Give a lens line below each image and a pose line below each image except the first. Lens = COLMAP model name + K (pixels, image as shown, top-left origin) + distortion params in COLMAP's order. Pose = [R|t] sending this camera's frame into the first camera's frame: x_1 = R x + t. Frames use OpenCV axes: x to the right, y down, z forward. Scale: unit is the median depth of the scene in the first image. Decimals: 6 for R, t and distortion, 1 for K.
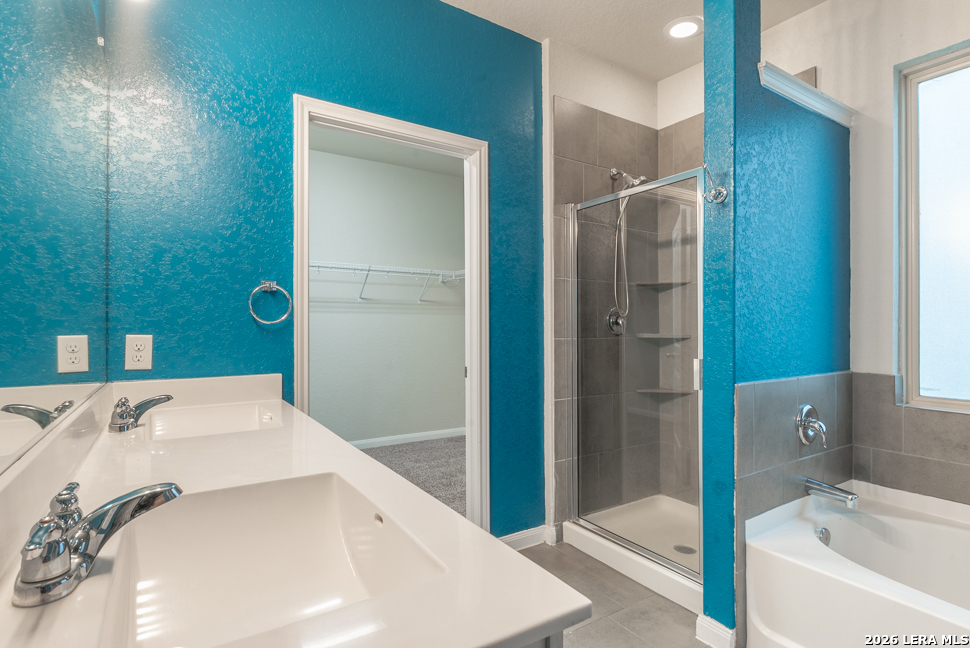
lens RADIAL K [[488.3, 0, 485.9], [0, 488.3, 322.7], [0, 0, 1]] dist [0.001042, -0.000140]
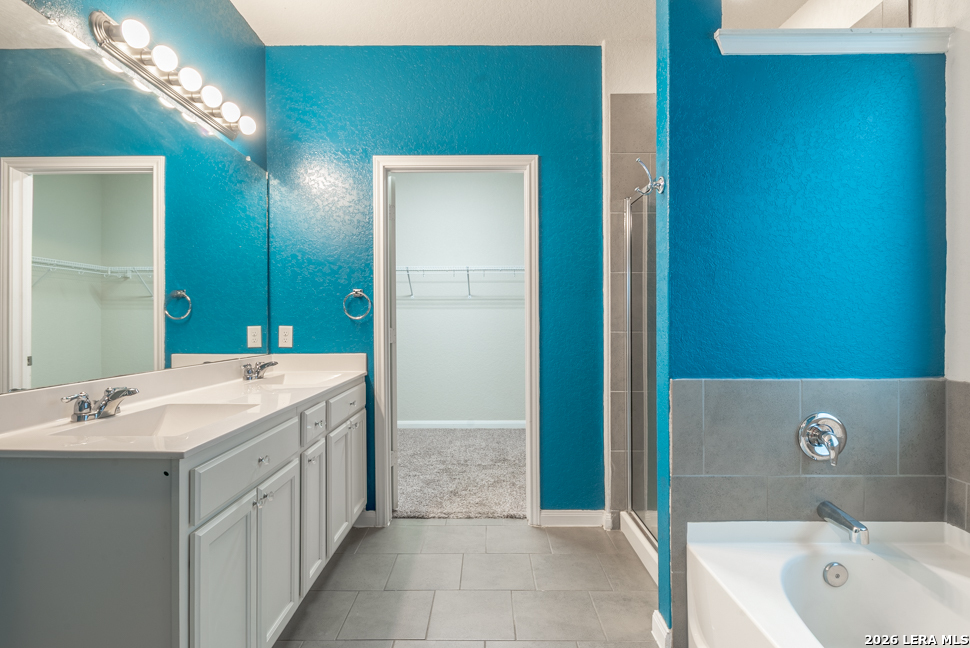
lens RADIAL K [[494.6, 0, 483.0], [0, 494.6, 321.7], [0, 0, 1]] dist [0.000577, -0.001507]
pose [[0.836032, -0.001586, -0.548678, 0.650925], [0.008238, 0.999919, 0.009662, -0.001044], [0.548619, -0.012598, 0.835978, -0.024171]]
